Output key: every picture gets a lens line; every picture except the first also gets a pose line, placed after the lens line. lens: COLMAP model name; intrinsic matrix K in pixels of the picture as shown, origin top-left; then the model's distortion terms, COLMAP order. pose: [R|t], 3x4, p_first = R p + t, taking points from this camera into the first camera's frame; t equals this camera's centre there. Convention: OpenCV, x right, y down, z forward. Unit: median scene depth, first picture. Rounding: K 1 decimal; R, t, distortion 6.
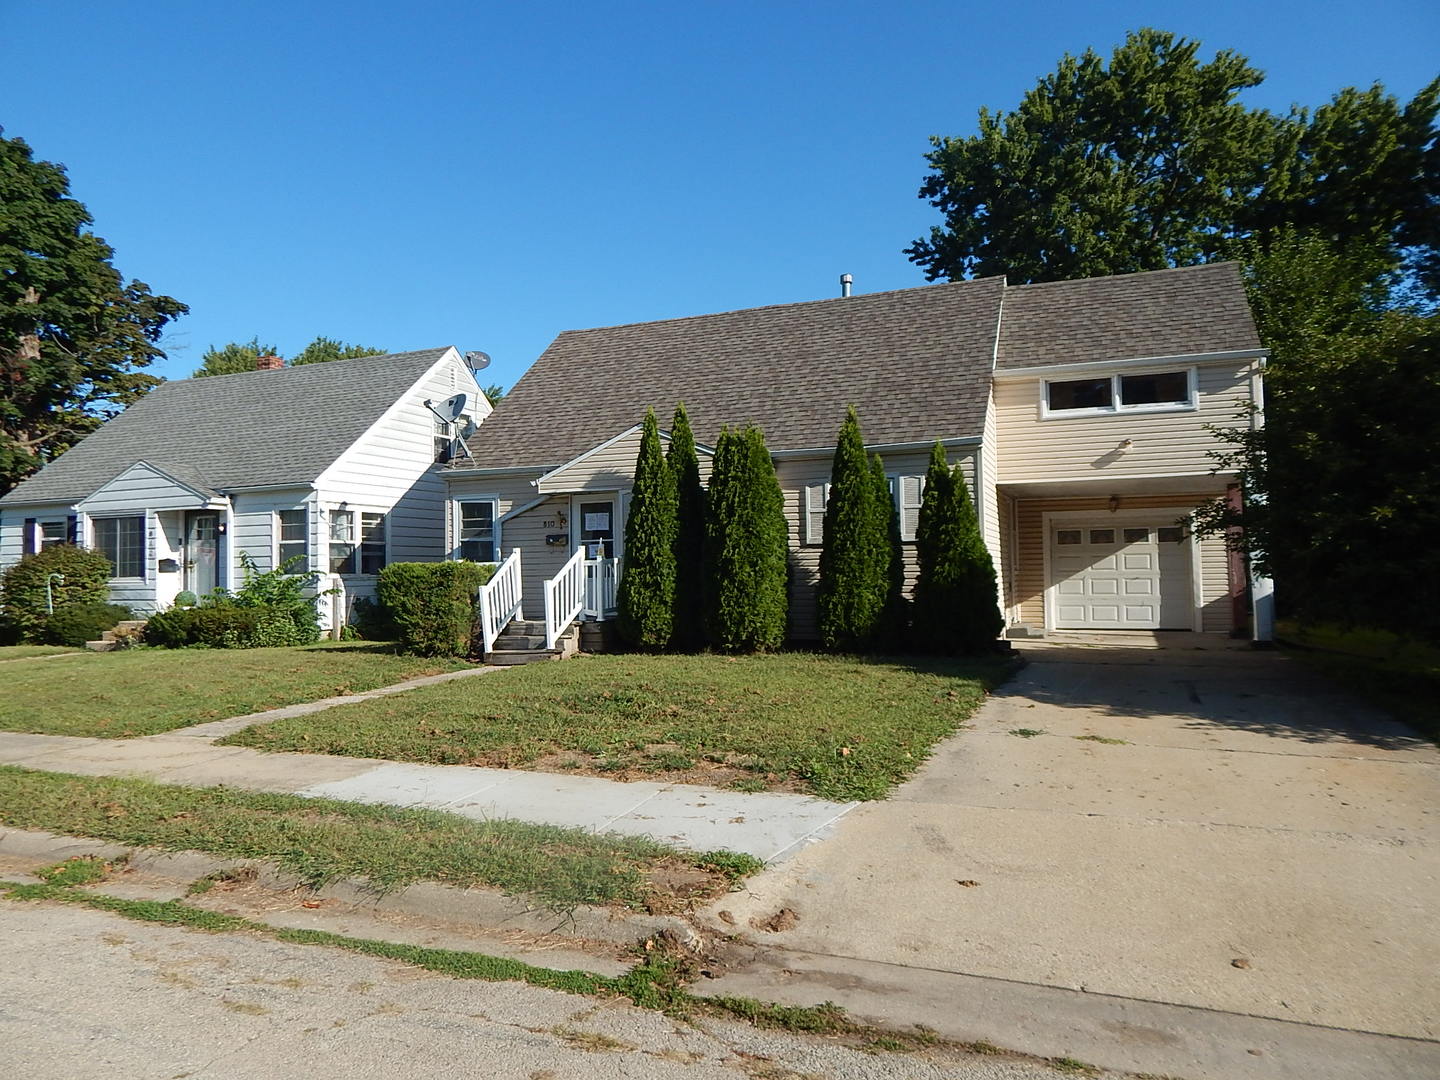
lens RADIAL K [[944.7, 0, 715.1], [0, 944.7, 543.4], [0, 0, 1]] dist [-0.004097, -0.002812]
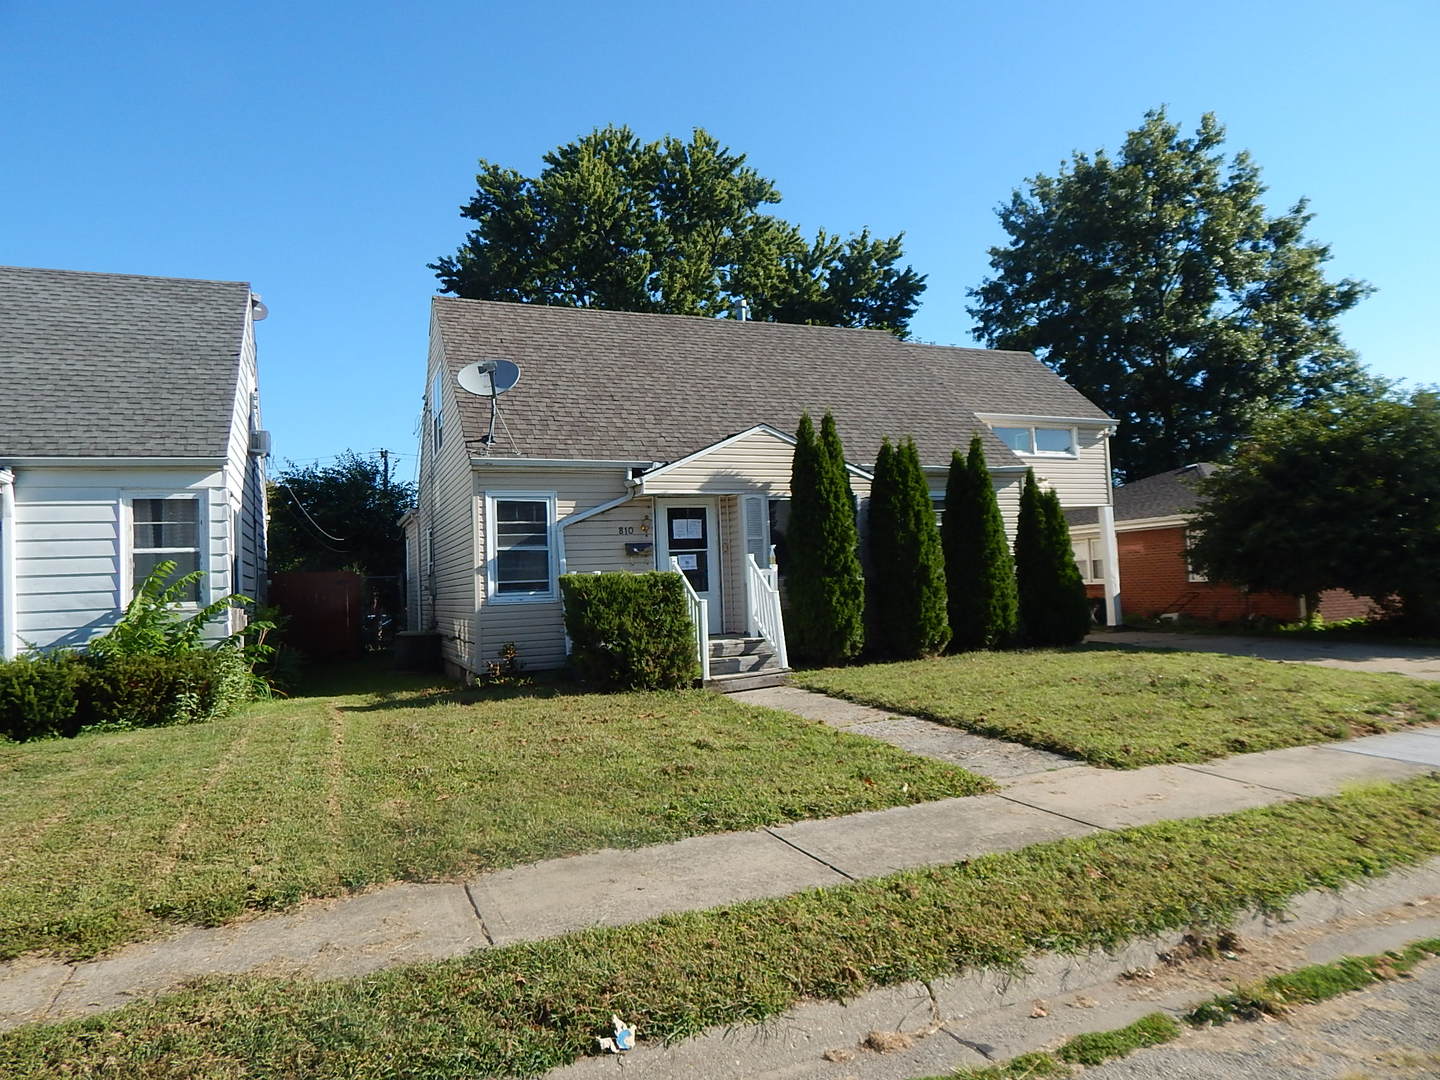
lens RADIAL K [[948.2, 0, 716.1], [0, 948.2, 543.6], [0, 0, 1]] dist [-0.008505, -0.004185]
pose [[0.709808, 0.018262, 0.704158, -0.696911], [0.009574, 0.999321, -0.035567, 0.021447], [-0.704330, 0.031987, 0.709152, 0.334672]]
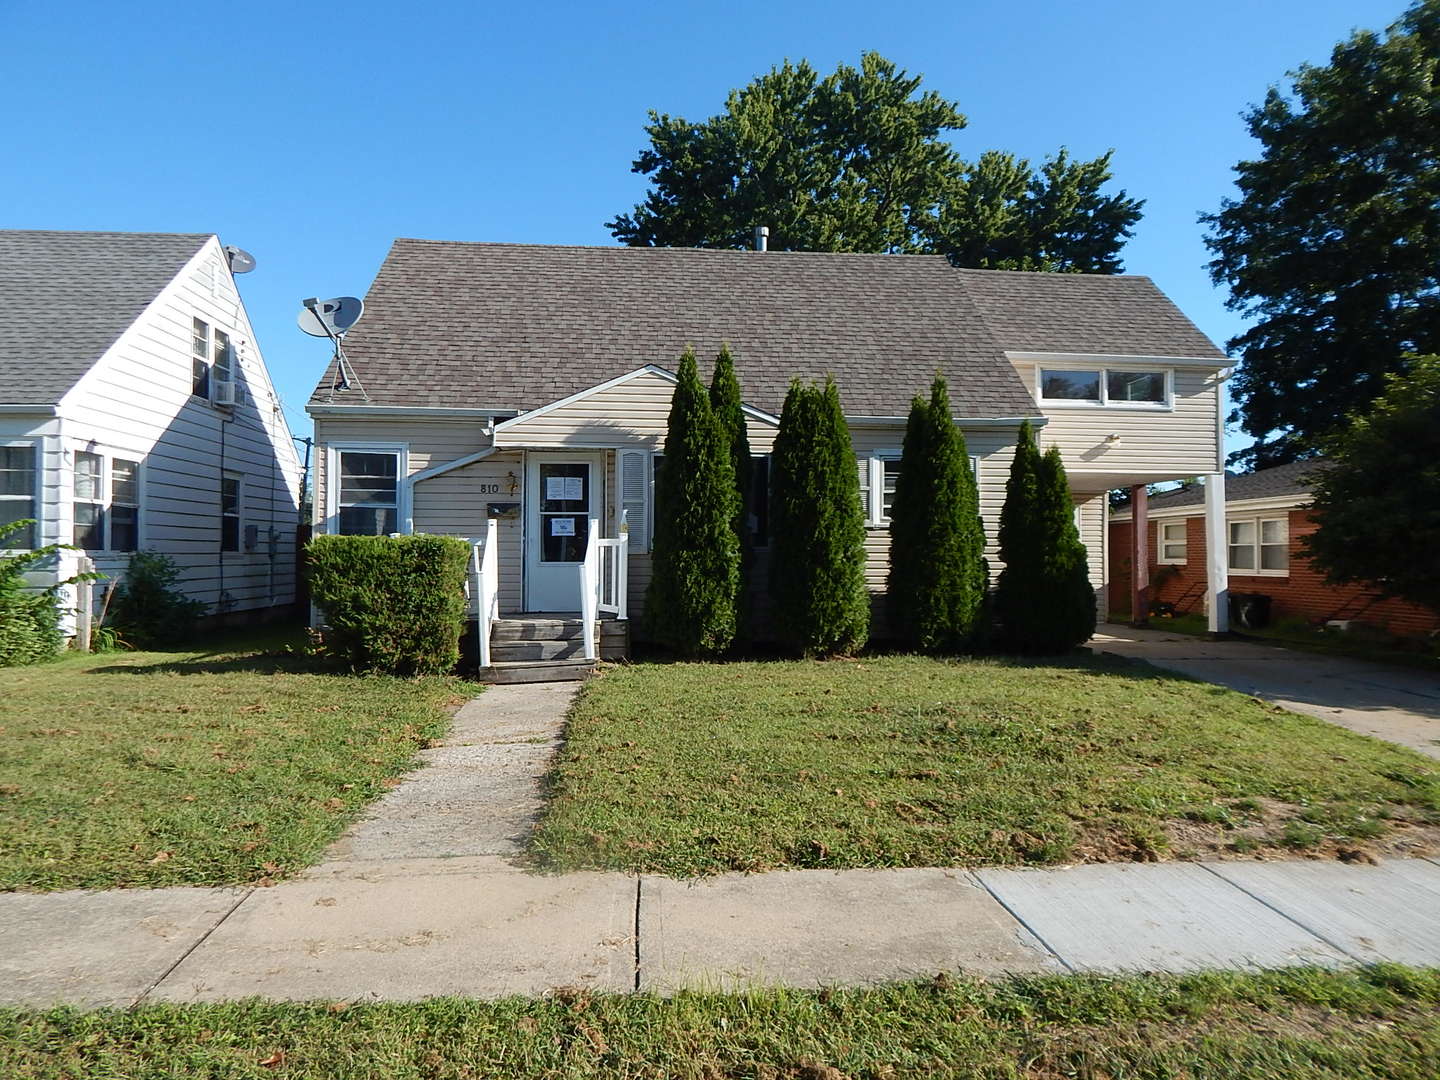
lens RADIAL K [[948.2, 0, 716.1], [0, 948.2, 543.6], [0, 0, 1]] dist [-0.008505, -0.004185]
pose [[0.888393, 0.025195, 0.458392, -0.348647], [-0.030326, 0.999533, 0.003835, 0.013913], [-0.458081, -0.017308, 0.888742, 0.250418]]
